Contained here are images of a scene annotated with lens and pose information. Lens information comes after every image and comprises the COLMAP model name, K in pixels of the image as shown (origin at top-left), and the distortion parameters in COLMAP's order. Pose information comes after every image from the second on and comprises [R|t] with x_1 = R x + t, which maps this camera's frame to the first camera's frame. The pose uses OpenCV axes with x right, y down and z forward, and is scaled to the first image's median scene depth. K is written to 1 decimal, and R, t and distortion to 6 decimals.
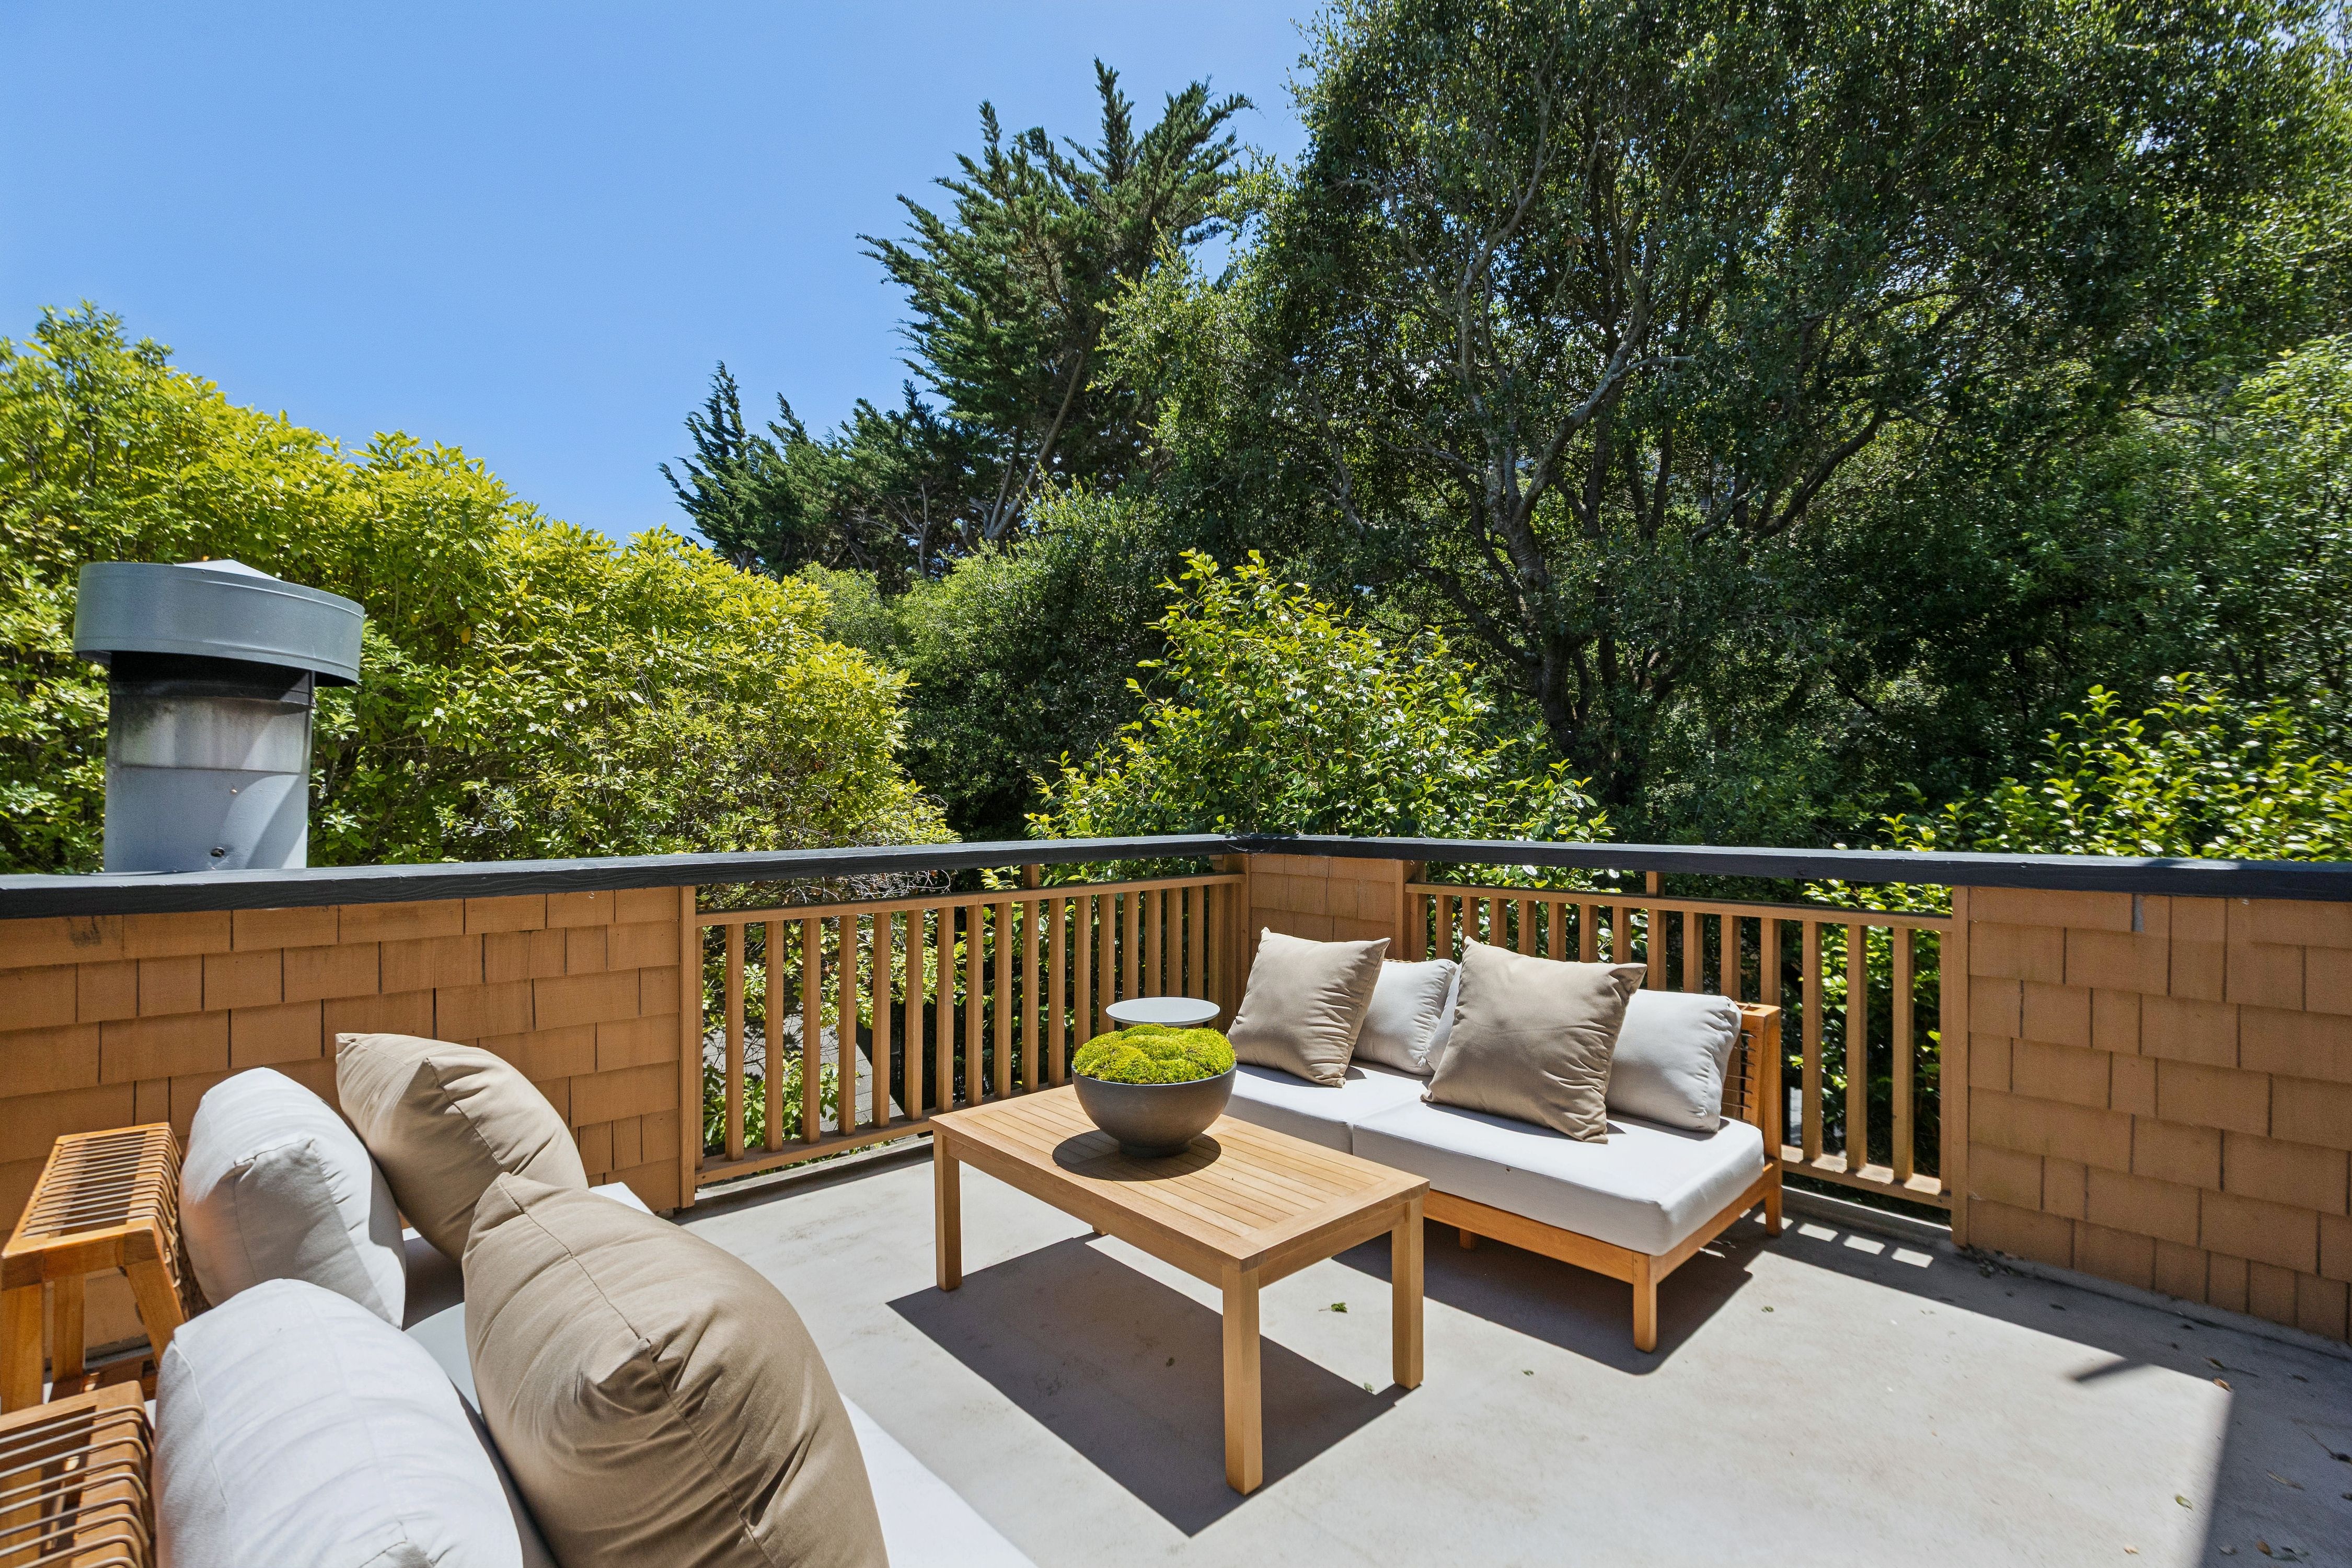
lens RADIAL K [[1043.0, 0, 1186.0], [0, 1043.0, 790.9], [0, 0, 1]] dist [-0.001246, -0.001977]
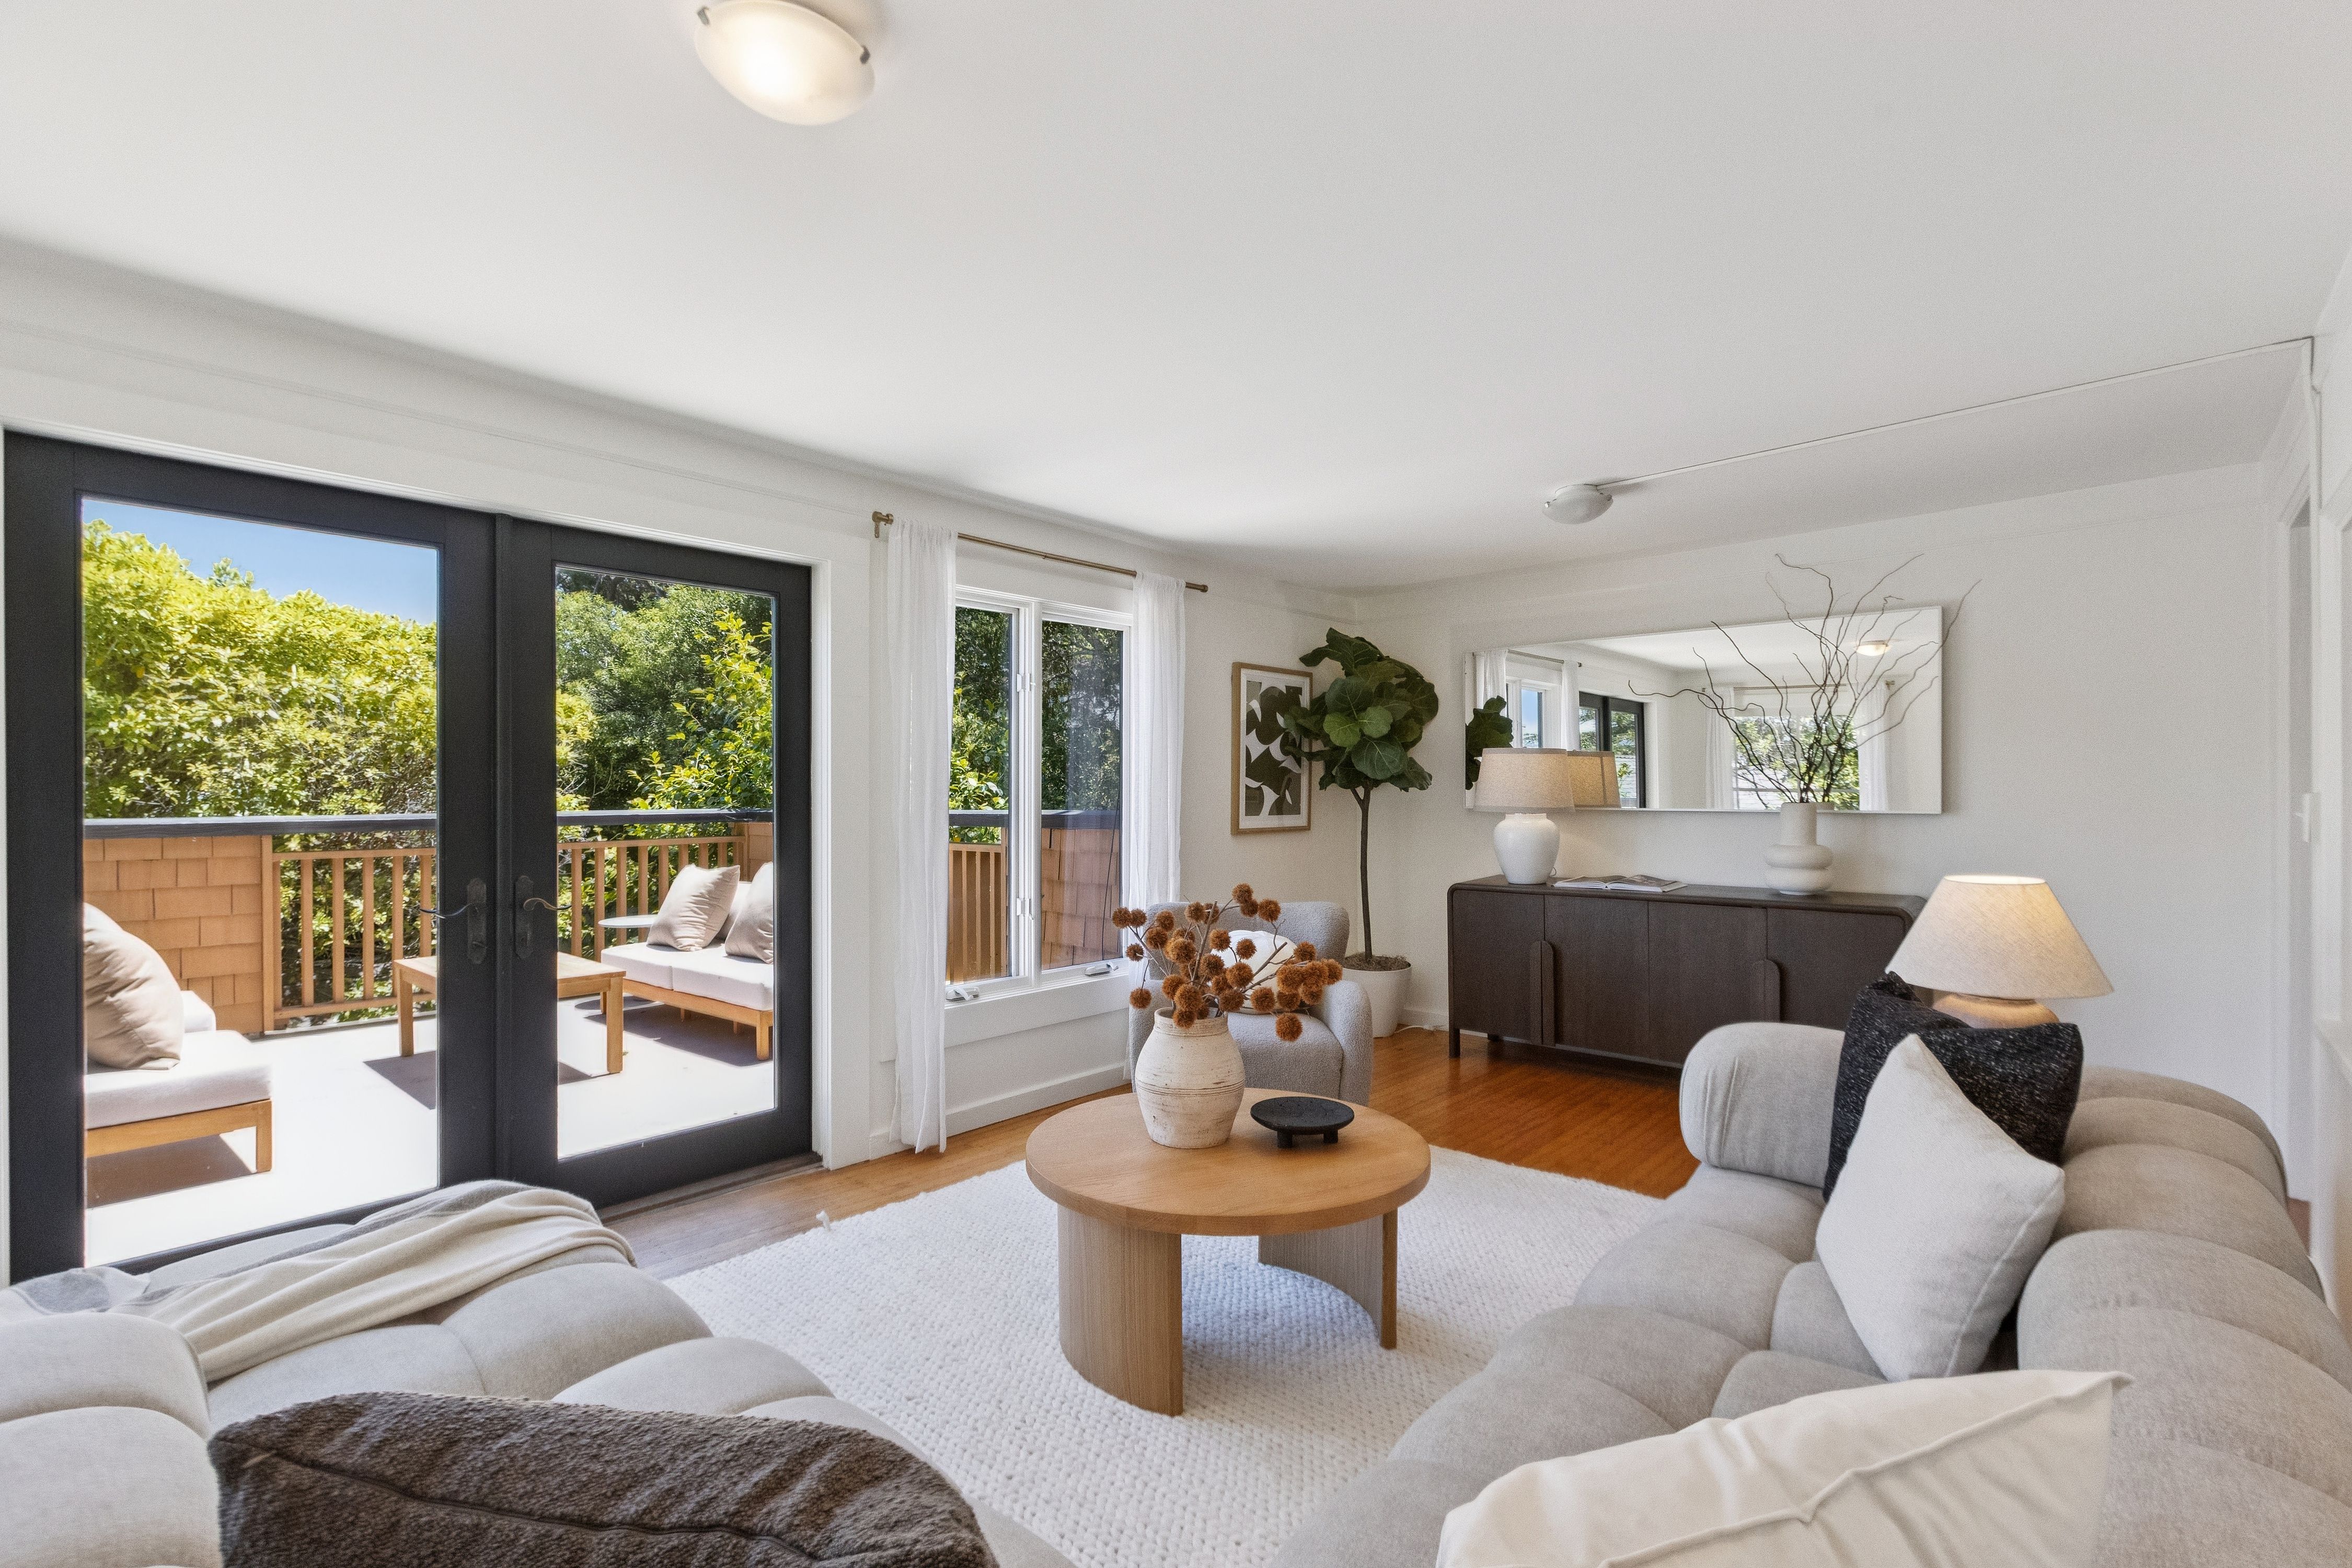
lens RADIAL K [[1043.0, 0, 1191.4], [0, 1043.0, 786.0], [0, 0, 1]] dist [-0.001246, -0.001977]
pose [[0.993942, -0.000902, 0.109903, 0.655032], [0.000760, 0.999999, 0.001334, 0.011295], [-0.109904, -0.001242, 0.993941, -0.656360]]
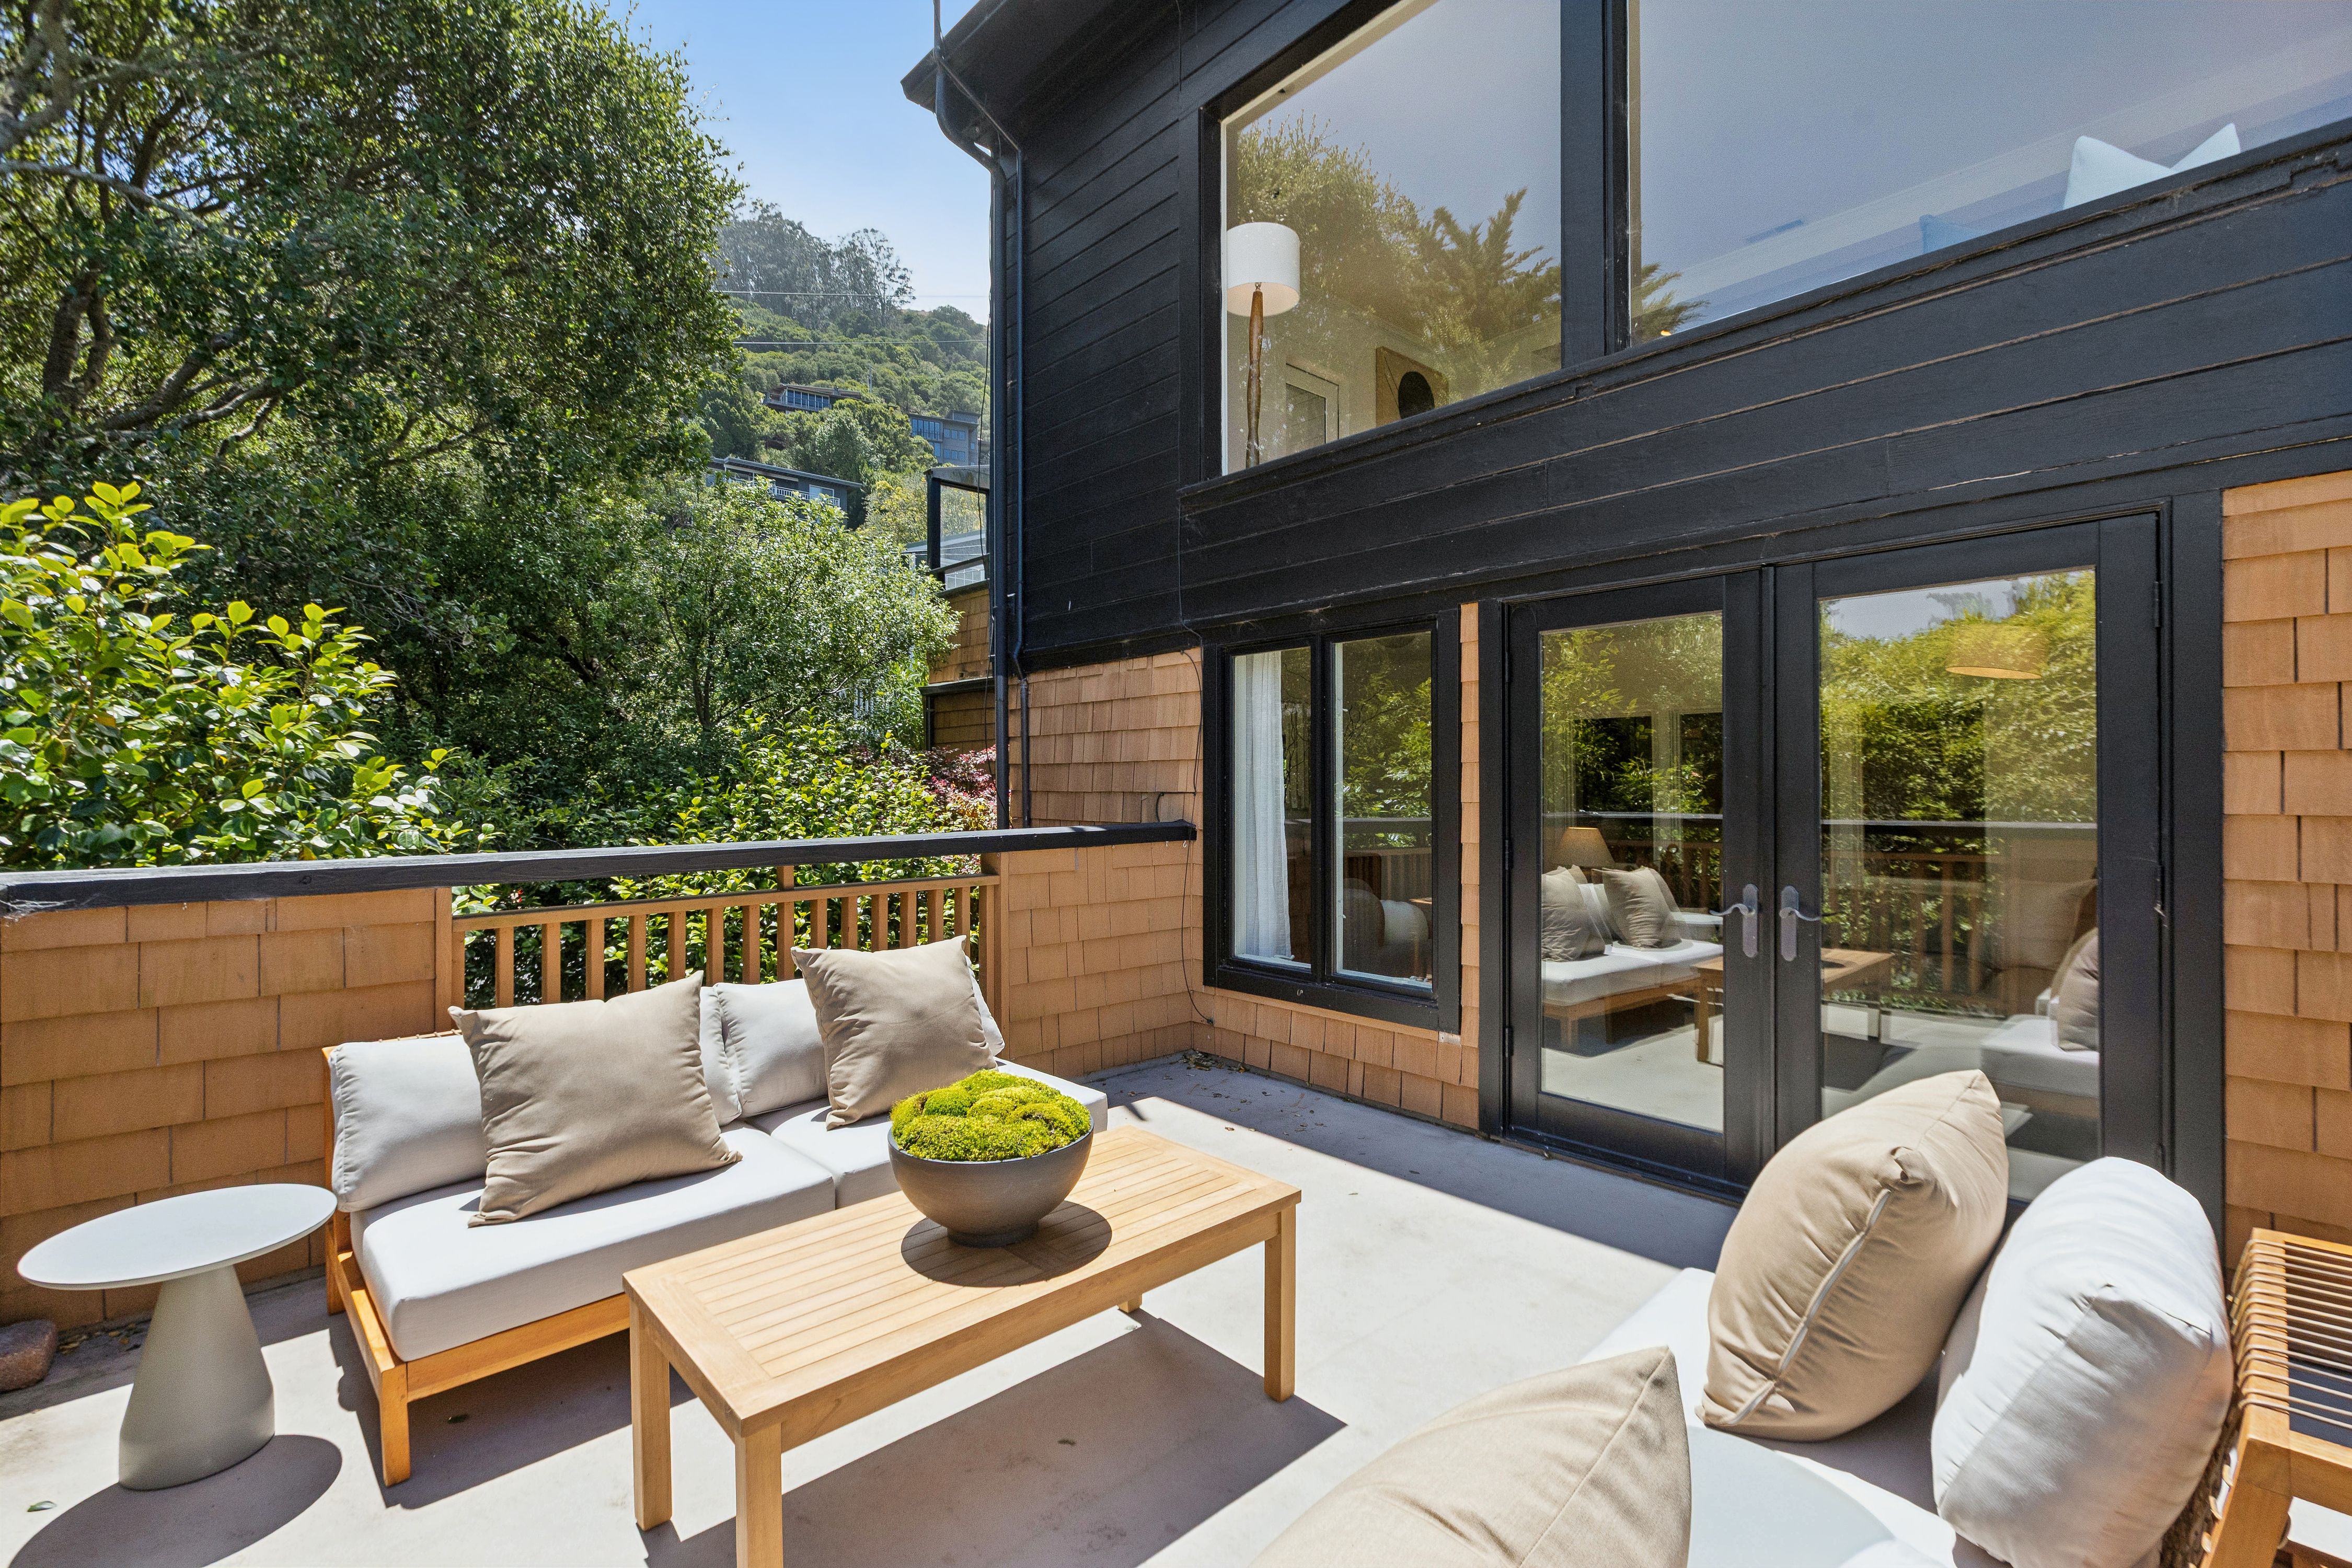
lens RADIAL K [[1043.0, 0, 1197.4], [0, 1043.0, 790.5], [0, 0, 1]] dist [-0.001246, -0.001977]
pose [[-0.014129, 0.007694, 0.999871, -0.541193], [0.000704, 0.999970, -0.007685, 0.011097], [-0.999900, 0.000595, -0.014134, 0.563216]]
